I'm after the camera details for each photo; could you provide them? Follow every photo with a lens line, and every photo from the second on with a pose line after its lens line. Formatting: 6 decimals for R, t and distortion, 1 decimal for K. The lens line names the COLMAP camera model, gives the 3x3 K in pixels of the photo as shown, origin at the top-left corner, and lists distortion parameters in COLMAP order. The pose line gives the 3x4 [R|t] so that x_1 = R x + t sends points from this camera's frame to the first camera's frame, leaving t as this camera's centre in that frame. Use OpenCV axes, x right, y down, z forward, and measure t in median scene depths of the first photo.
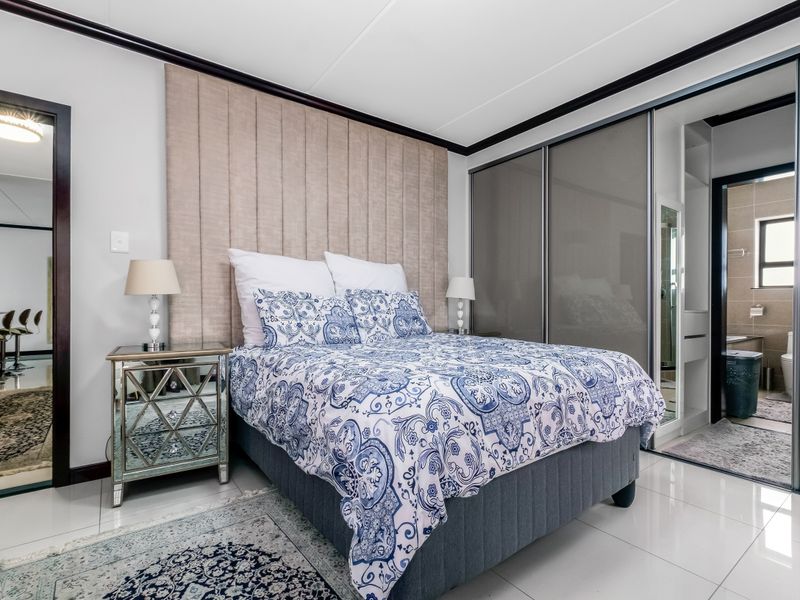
lens RADIAL K [[399.8, 0, 396.7], [0, 399.8, 300.0], [0, 0, 1]] dist [0.004292, 0.000469]
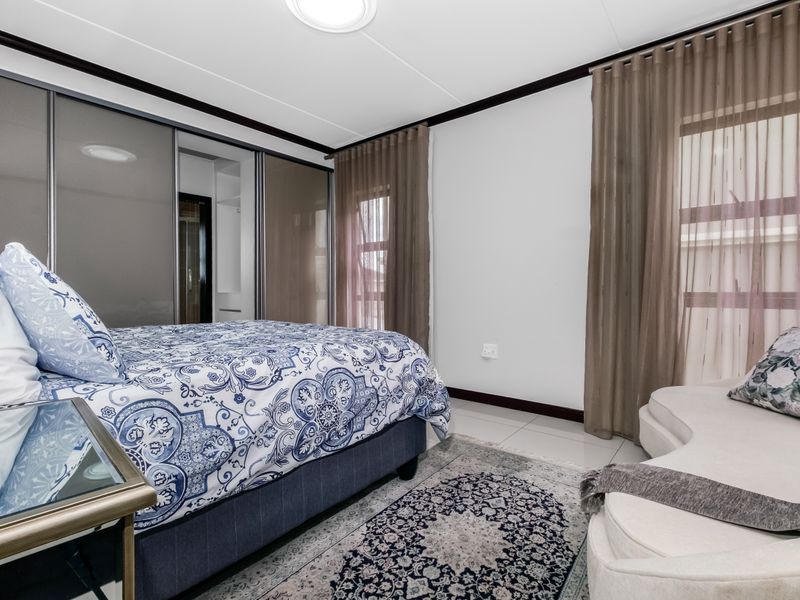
lens RADIAL K [[399.8, 0, 396.7], [0, 399.8, 300.0], [0, 0, 1]] dist [0.004292, 0.000469]
pose [[-0.258481, -0.021518, 0.965777, -1.298698], [-0.004107, 0.999767, 0.021176, 0.030180], [-0.966008, 0.001507, -0.258509, 1.209221]]
